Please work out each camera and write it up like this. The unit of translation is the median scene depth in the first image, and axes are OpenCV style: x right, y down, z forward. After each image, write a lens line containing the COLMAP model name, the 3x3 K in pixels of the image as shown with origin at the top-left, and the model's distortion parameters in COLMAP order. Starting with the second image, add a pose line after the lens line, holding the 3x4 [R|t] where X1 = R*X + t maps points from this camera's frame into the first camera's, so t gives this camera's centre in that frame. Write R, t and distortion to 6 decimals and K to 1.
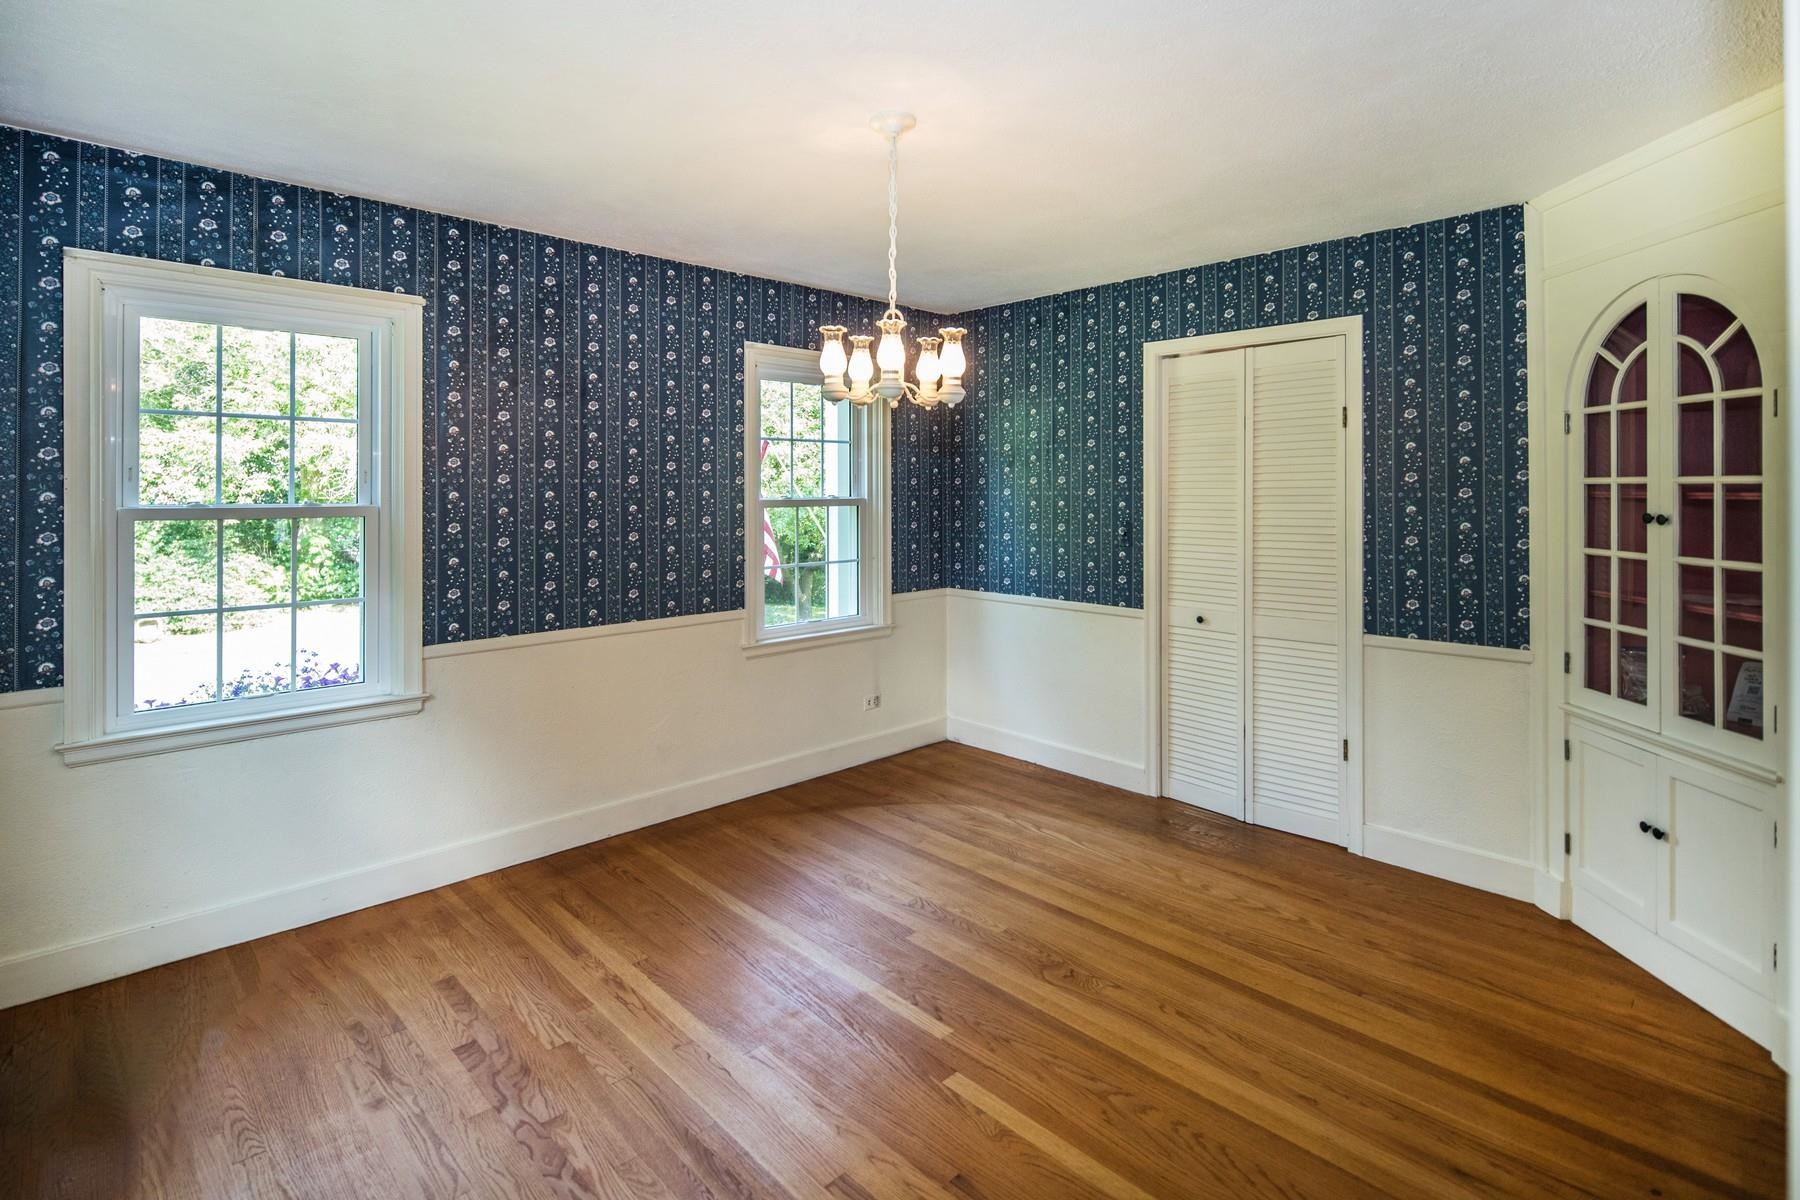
lens RADIAL K [[871.9, 0, 893.4], [0, 871.9, 497.2], [0, 0, 1]] dist [0.003802, -0.000036]
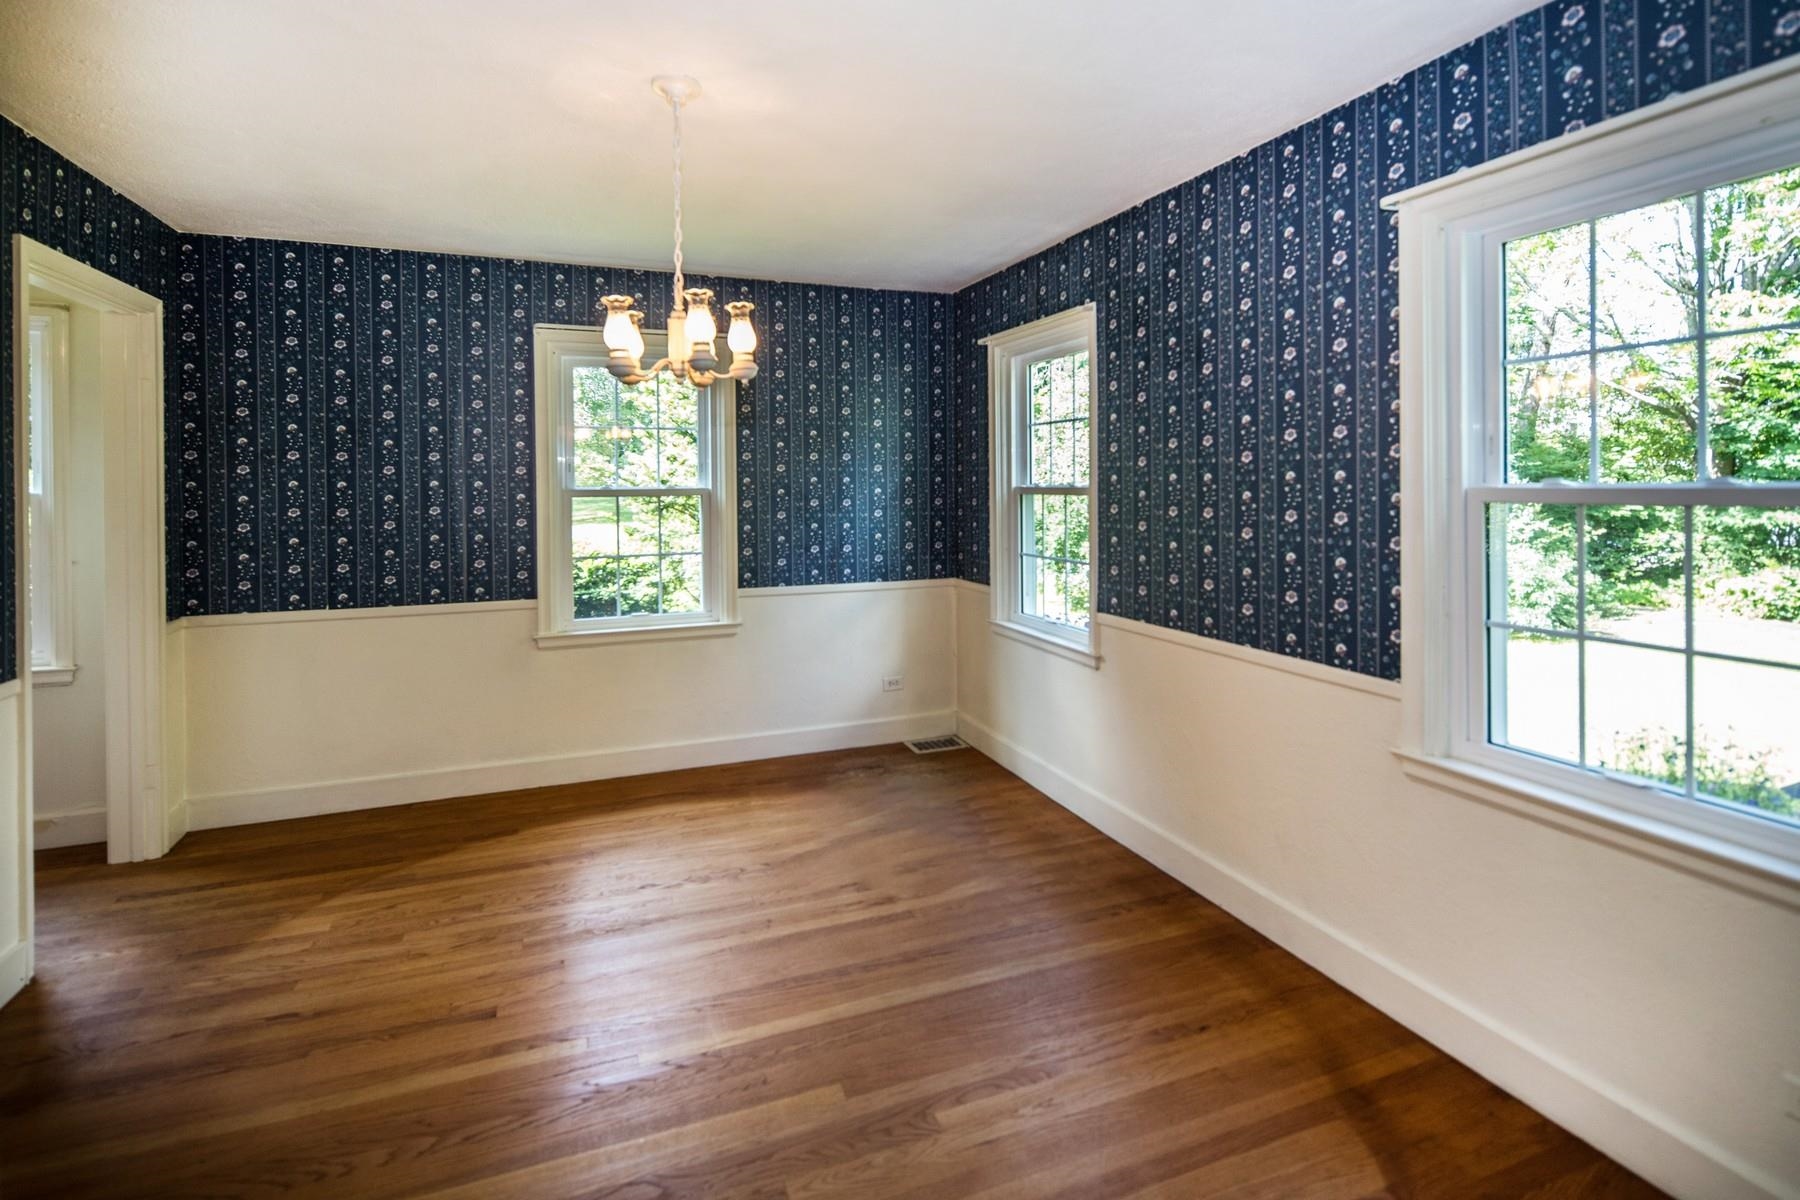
lens RADIAL K [[871.9, 0, 893.7], [0, 871.9, 480.4], [0, 0, 1]] dist [0.003802, -0.000036]
pose [[-0.377223, 0.010158, -0.926067, 0.543006], [0.009739, 0.999928, 0.007001, -0.008831], [0.926071, -0.006378, -0.377295, 1.068185]]
